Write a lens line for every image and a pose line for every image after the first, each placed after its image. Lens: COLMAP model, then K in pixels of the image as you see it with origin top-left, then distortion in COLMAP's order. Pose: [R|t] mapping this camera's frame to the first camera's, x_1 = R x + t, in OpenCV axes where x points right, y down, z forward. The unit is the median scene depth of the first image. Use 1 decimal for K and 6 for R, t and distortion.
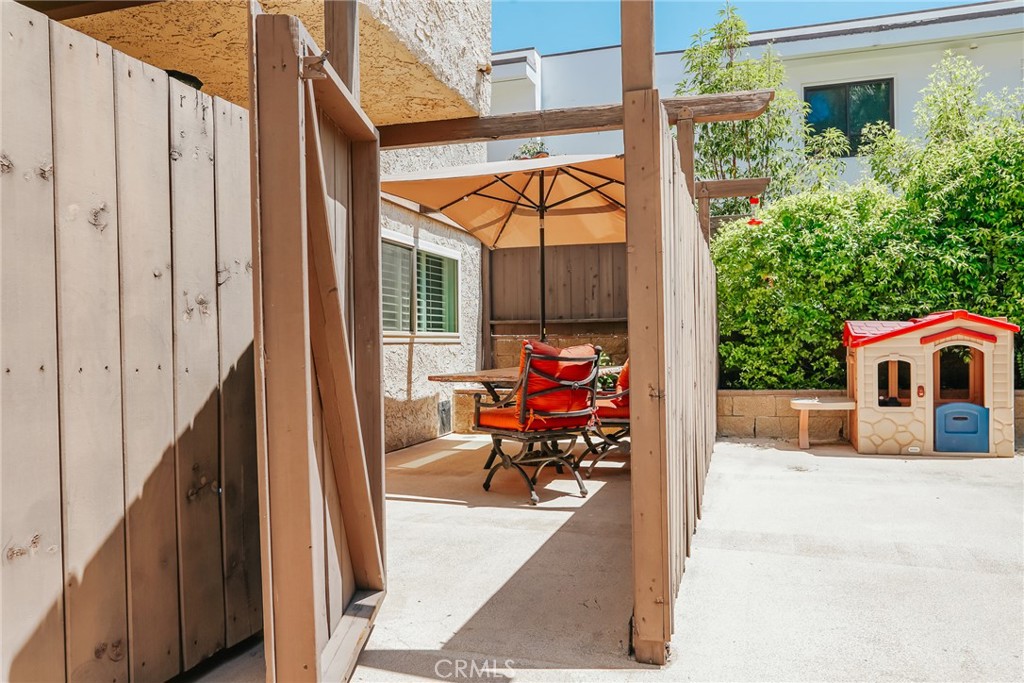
lens RADIAL K [[718.7, 0, 512.0], [0, 718.7, 341.5], [0, 0, 1]] dist [-0.020887, 0.004091]
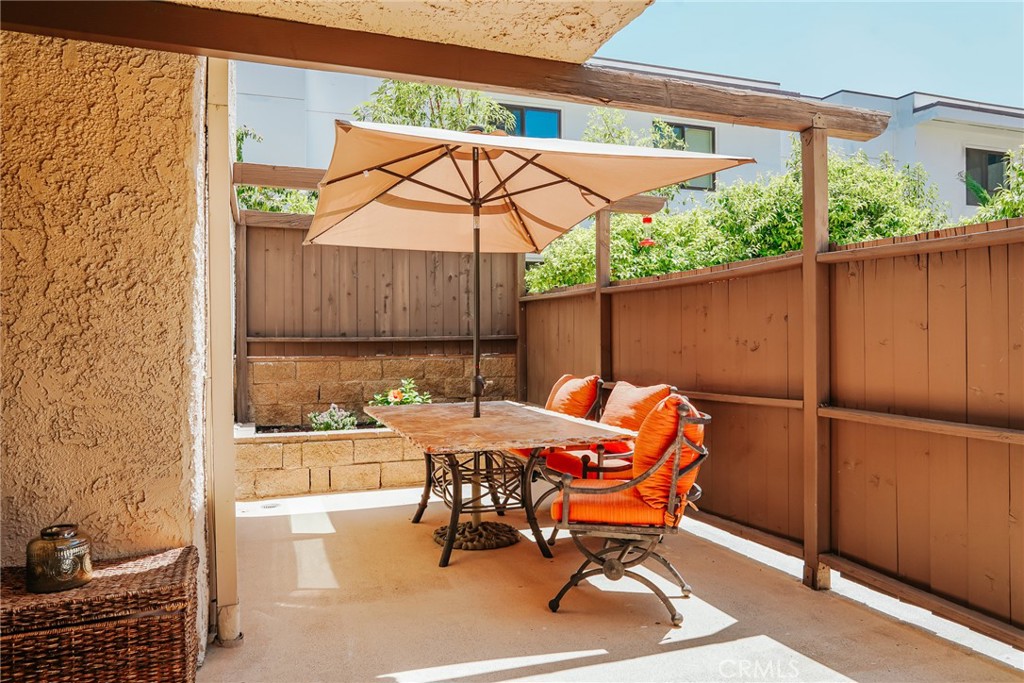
lens RADIAL K [[718.7, 0, 512.0], [0, 718.7, 341.5], [0, 0, 1]] dist [-0.020887, 0.004091]
pose [[0.799110, 0.004164, 0.601171, -0.265005], [-0.005803, 0.999983, 0.000787, -0.028193], [-0.601157, -0.004118, 0.799120, 0.262928]]
